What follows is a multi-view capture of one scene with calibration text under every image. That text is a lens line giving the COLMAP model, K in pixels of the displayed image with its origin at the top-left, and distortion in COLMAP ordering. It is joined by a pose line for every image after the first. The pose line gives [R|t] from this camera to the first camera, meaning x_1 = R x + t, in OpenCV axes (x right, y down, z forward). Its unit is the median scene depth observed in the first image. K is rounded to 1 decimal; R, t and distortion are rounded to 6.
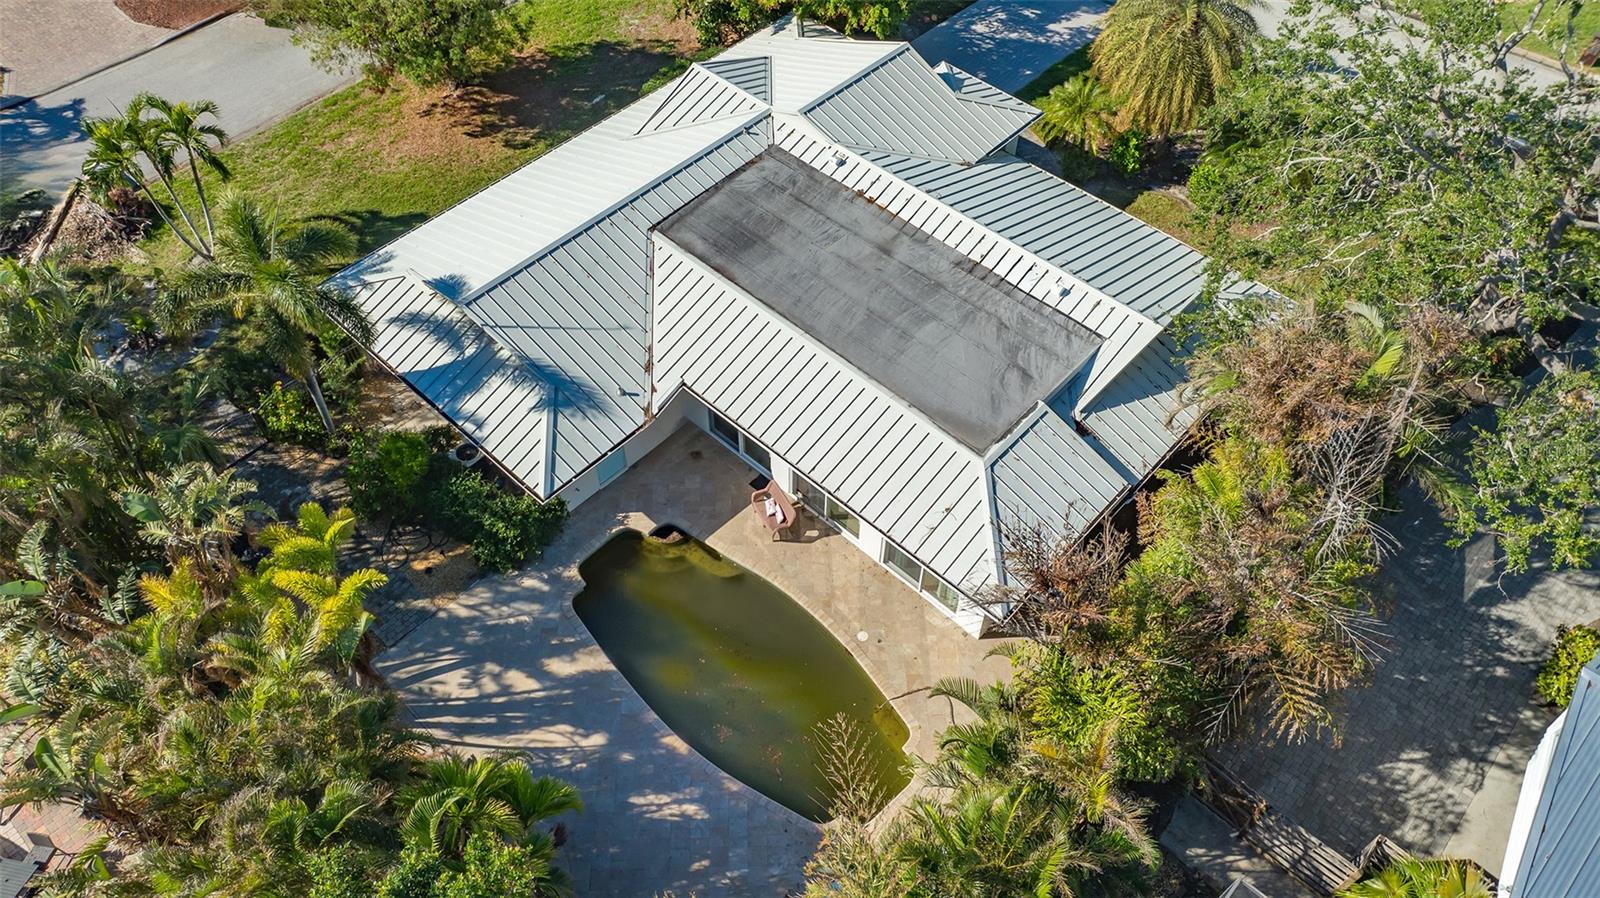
lens RADIAL K [[1118.6, 0, 800.0], [0, 1118.6, 449.0], [0, 0, 1]] dist [-0.036515, 0.028697]
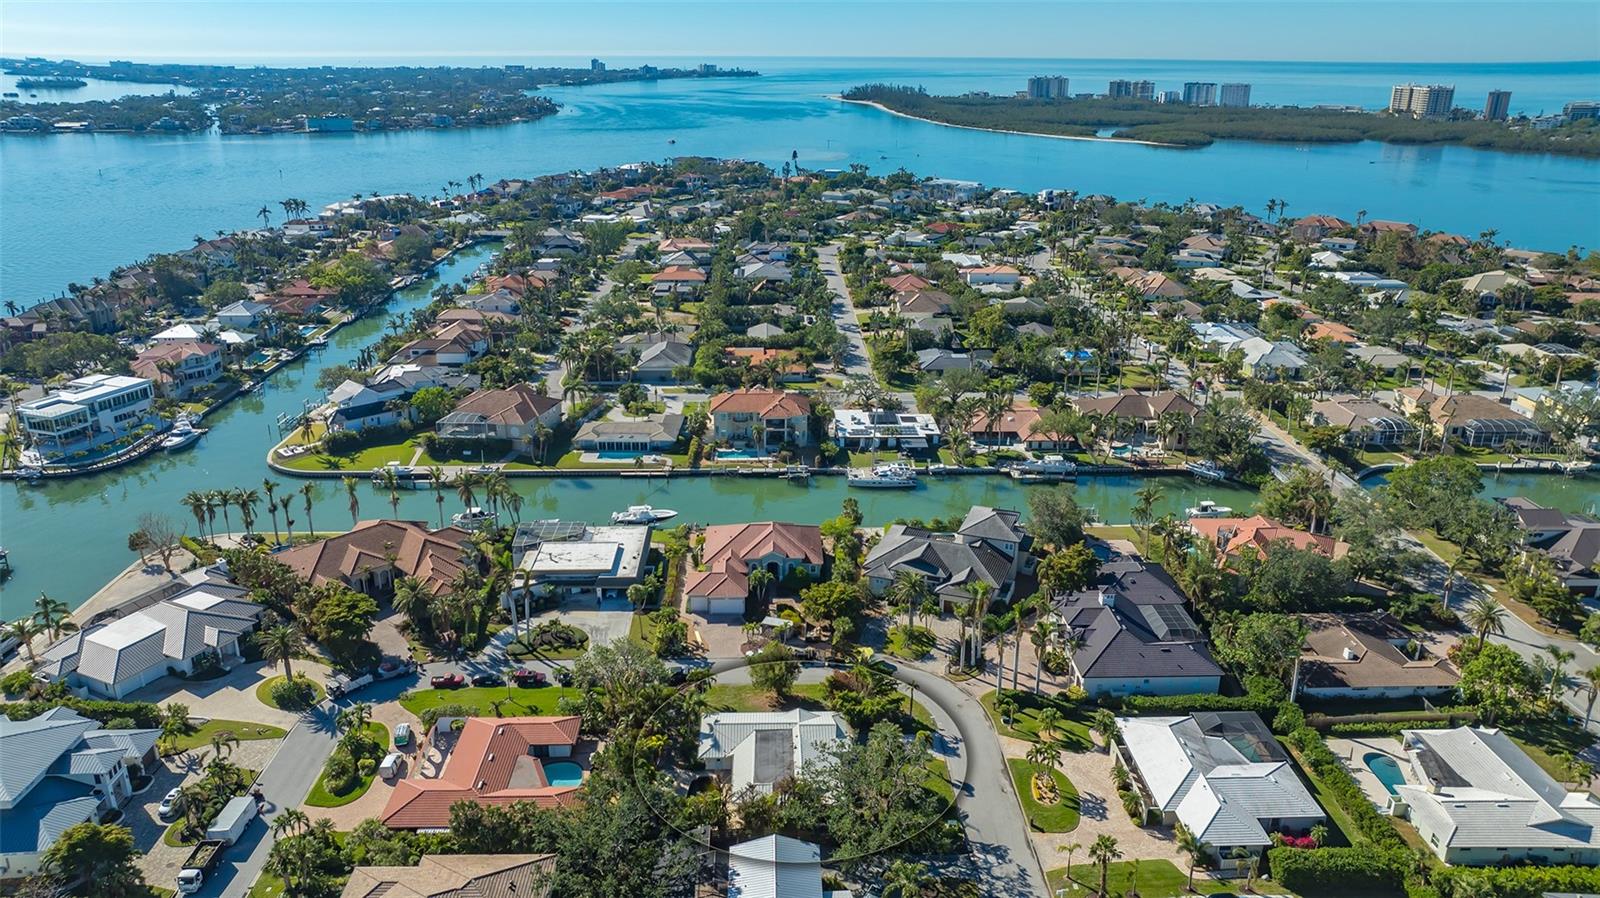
lens RADIAL K [[1118.6, 0, 800.0], [0, 1118.6, 449.0], [0, 0, 1]] dist [-0.036515, 0.028697]
pose [[0.703870, 0.240651, -0.668322, 3.187456], [-0.560634, 0.765954, -0.314647, 0.306743], [0.436184, 0.596155, 0.674049, -3.144973]]
